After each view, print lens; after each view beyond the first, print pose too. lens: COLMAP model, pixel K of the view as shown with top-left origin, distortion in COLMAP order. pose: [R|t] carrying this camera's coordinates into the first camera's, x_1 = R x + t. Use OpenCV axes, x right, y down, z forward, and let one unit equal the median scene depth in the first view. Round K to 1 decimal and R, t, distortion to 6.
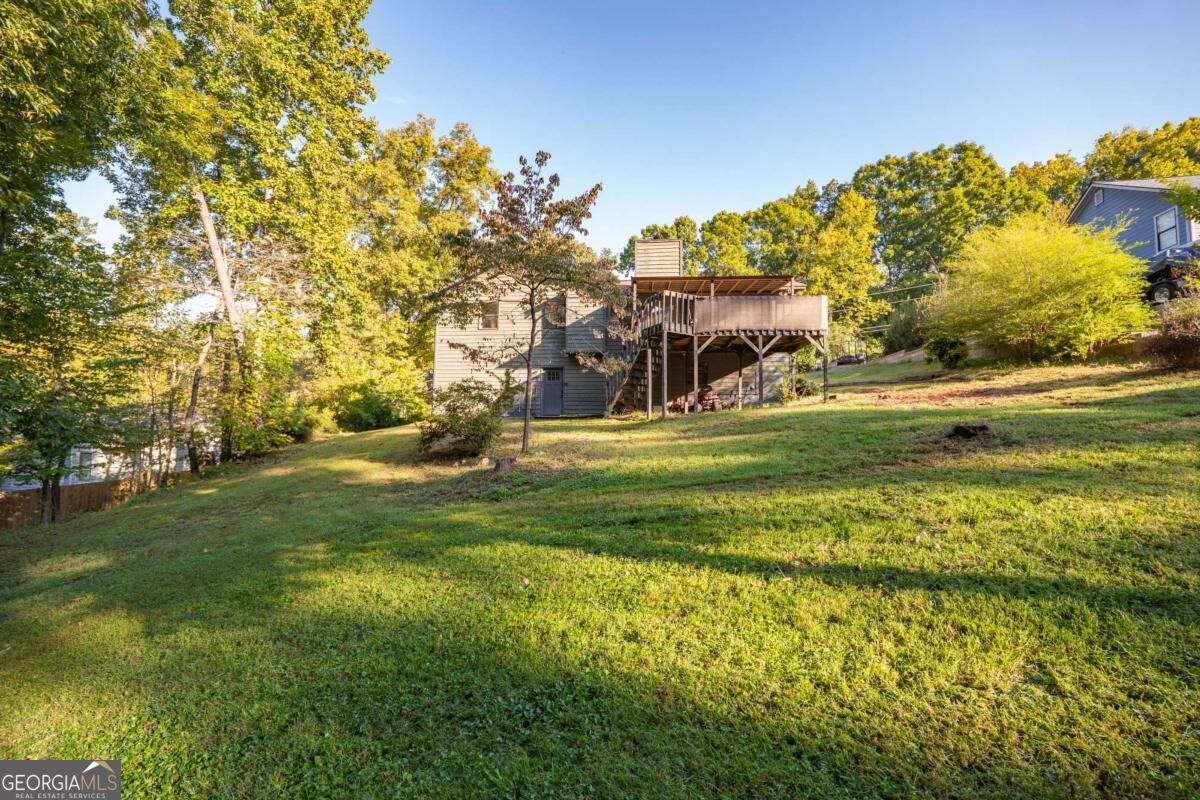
lens RADIAL K [[495.6, 0, 600.0], [0, 495.6, 400.0], [0, 0, 1]] dist [-0.014837, 0.000106]
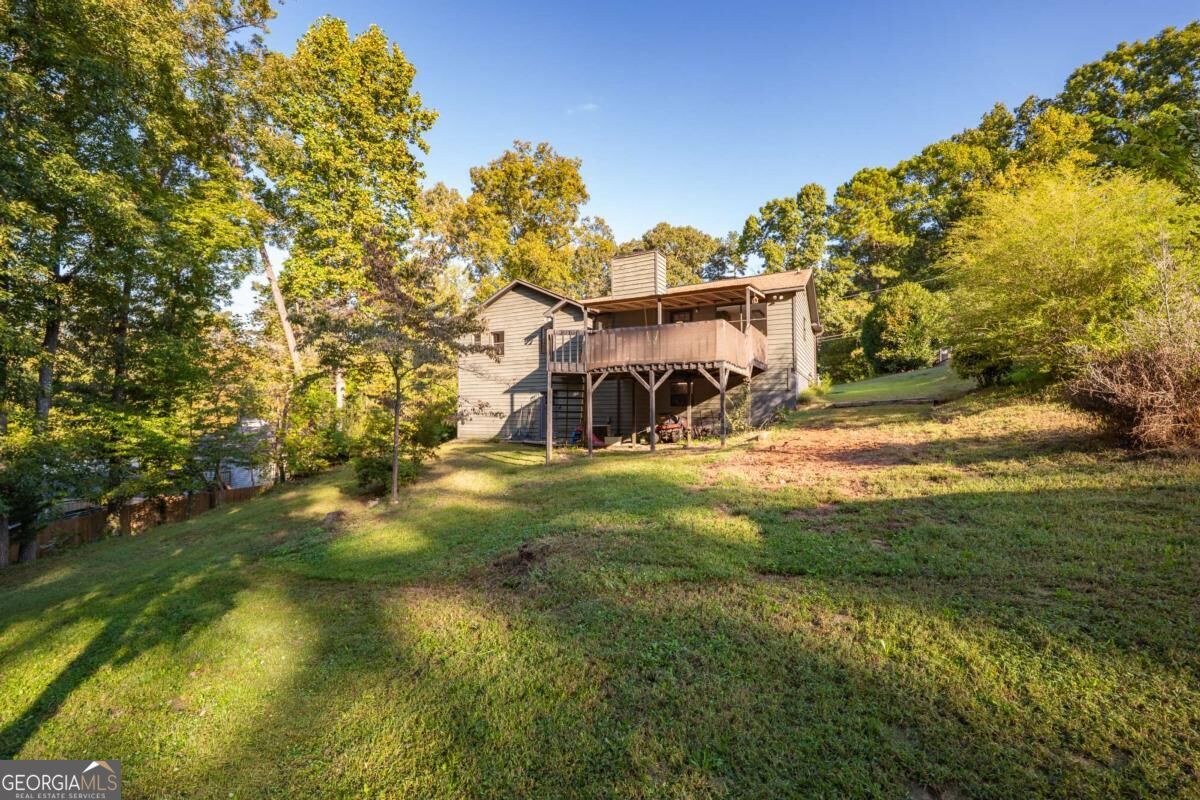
lens RADIAL K [[490.8, 0, 591.8], [0, 490.8, 405.4], [0, 0, 1]] dist [-0.017322, 0.000222]
pose [[0.919406, -0.019640, -0.392818, 0.402142], [0.036626, 0.998688, 0.035792, -0.072860], [0.391600, -0.047294, 0.918919, 0.107504]]
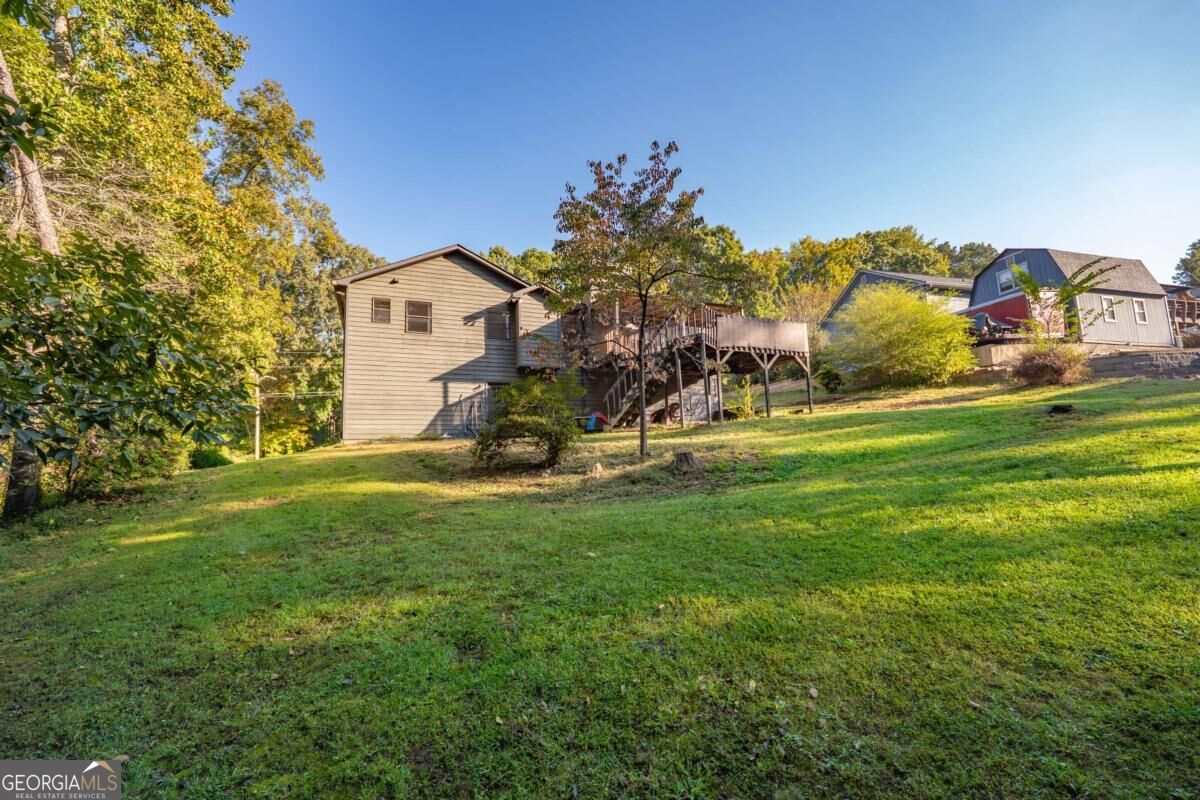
lens RADIAL K [[520.4, 0, 597.0], [0, 520.4, 418.8], [0, 0, 1]] dist [-0.018755, 0.000095]
pose [[0.875609, 0.011949, 0.482873, -0.407487], [0.014593, 0.998583, -0.051173, 0.051279], [-0.482800, 0.051854, 0.874194, 0.114088]]
